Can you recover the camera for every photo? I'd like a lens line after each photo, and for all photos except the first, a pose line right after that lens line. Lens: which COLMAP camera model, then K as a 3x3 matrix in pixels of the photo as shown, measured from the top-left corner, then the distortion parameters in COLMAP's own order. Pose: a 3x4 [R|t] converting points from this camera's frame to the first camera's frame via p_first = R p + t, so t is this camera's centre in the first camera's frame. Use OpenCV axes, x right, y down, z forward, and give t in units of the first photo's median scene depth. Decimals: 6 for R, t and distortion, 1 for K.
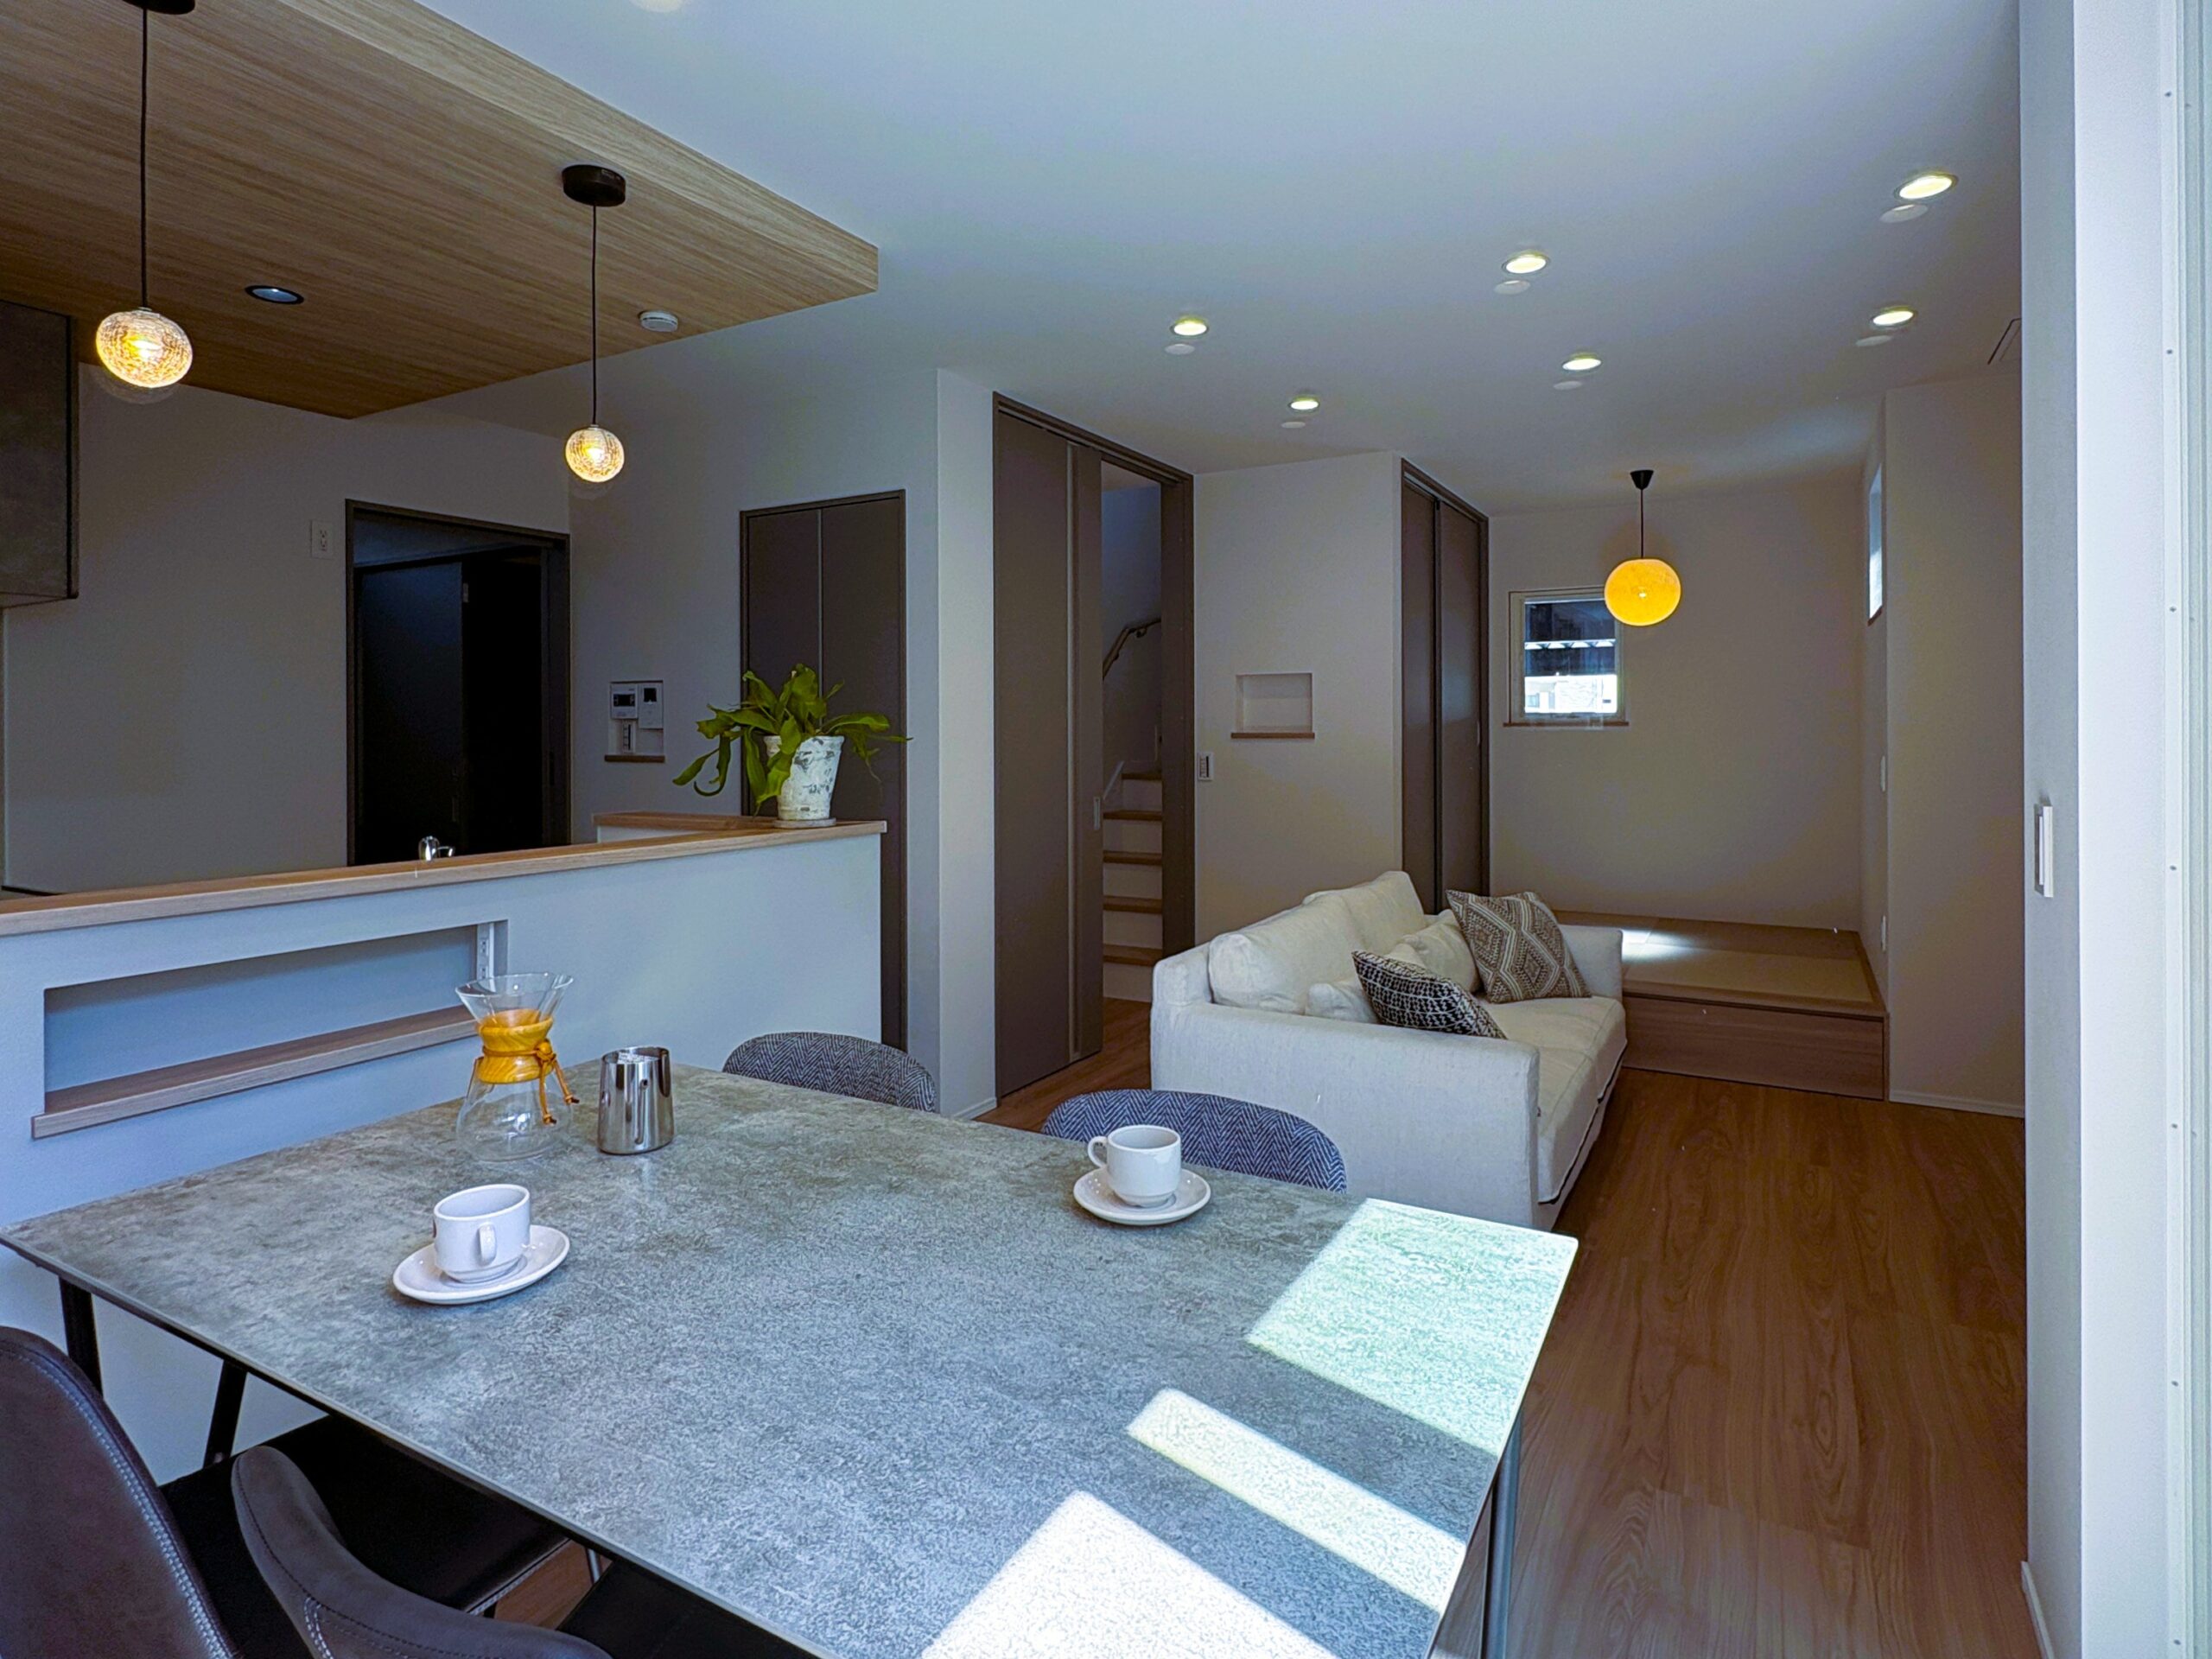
lens RADIAL K [[1188.2, 0, 1077.1], [0, 1188.2, 761.1], [0, 0, 1]] dist [-0.001863, 0.003162]
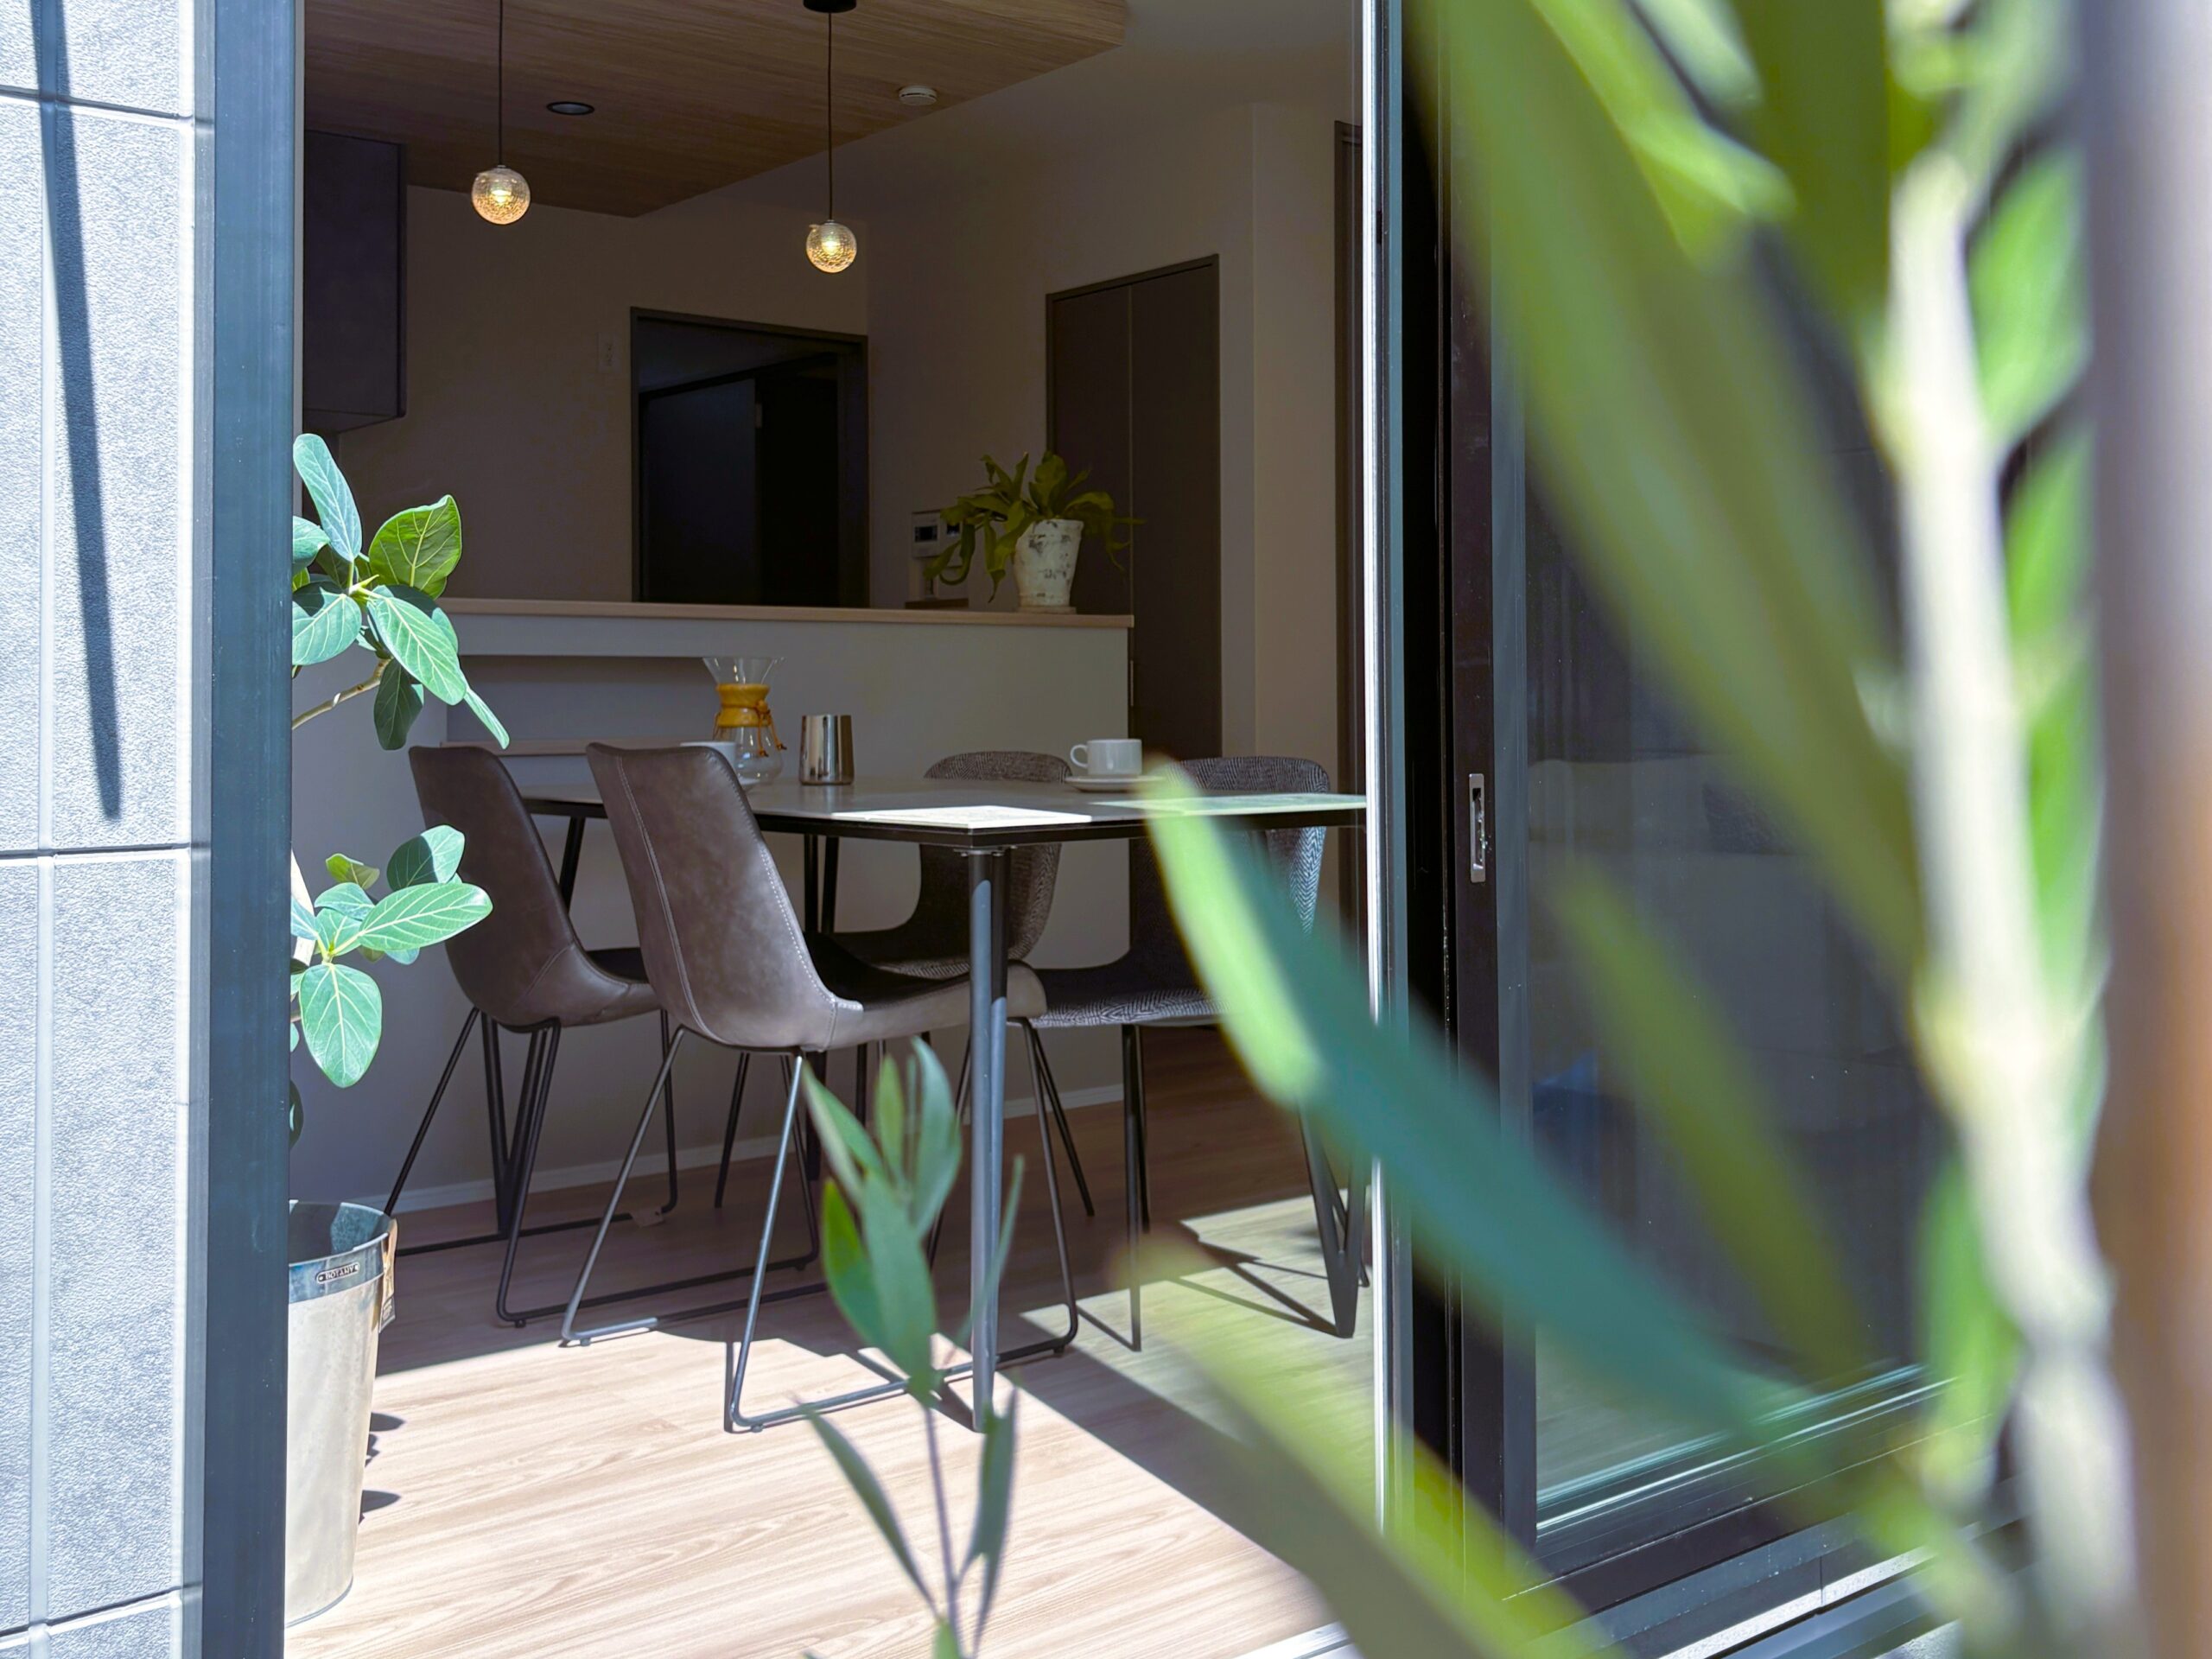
lens RADIAL K [[2220.5, 0, 1105.8], [0, 2220.5, 822.1], [0, 0, 1]] dist [0.041057, 0.000000]
pose [[0.941943, 0.015176, -0.335430, 0.419482], [-0.004899, 0.999493, 0.031463, 0.162418], [0.335738, -0.027993, 0.941540, -0.681797]]
